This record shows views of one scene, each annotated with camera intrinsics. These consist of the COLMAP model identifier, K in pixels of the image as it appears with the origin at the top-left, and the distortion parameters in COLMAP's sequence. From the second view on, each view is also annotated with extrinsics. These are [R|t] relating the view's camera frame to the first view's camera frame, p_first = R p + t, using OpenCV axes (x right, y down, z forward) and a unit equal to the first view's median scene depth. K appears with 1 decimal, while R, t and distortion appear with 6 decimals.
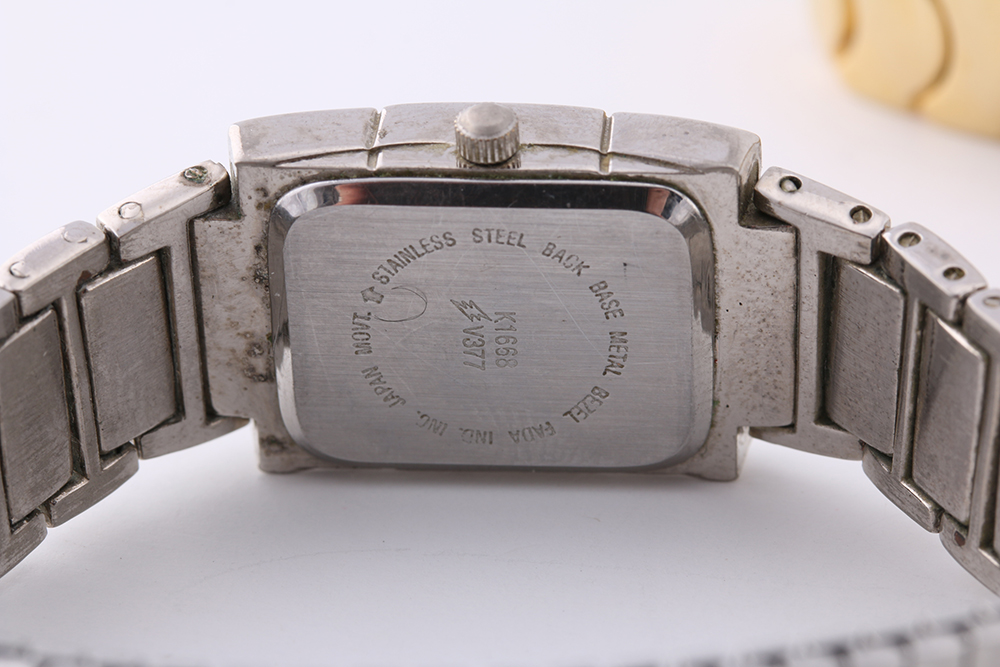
lens RADIAL K [[2789.9, 0, 500.0], [0, 2789.9, 333.5], [0, 0, 1]] dist [-0.603276, -0.325482]
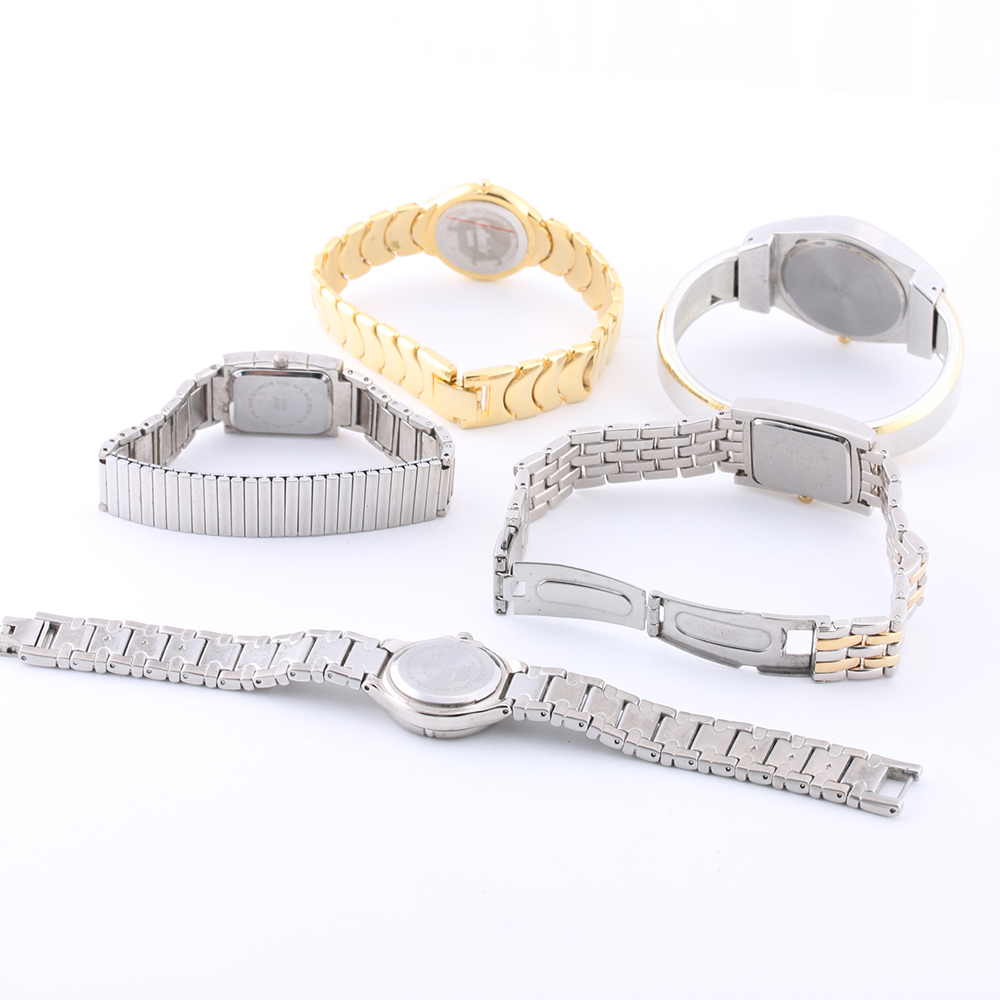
lens RADIAL K [[3223.3, 0, 500.0], [0, 3223.3, 500.0], [0, 0, 1]] dist [0.074806, 0.544135]
pose [[0.994856, 0.015604, 0.100086, -0.165404], [-0.030115, 0.988949, 0.145167, -0.597461], [-0.096715, -0.147435, 0.984332, -4.043108]]
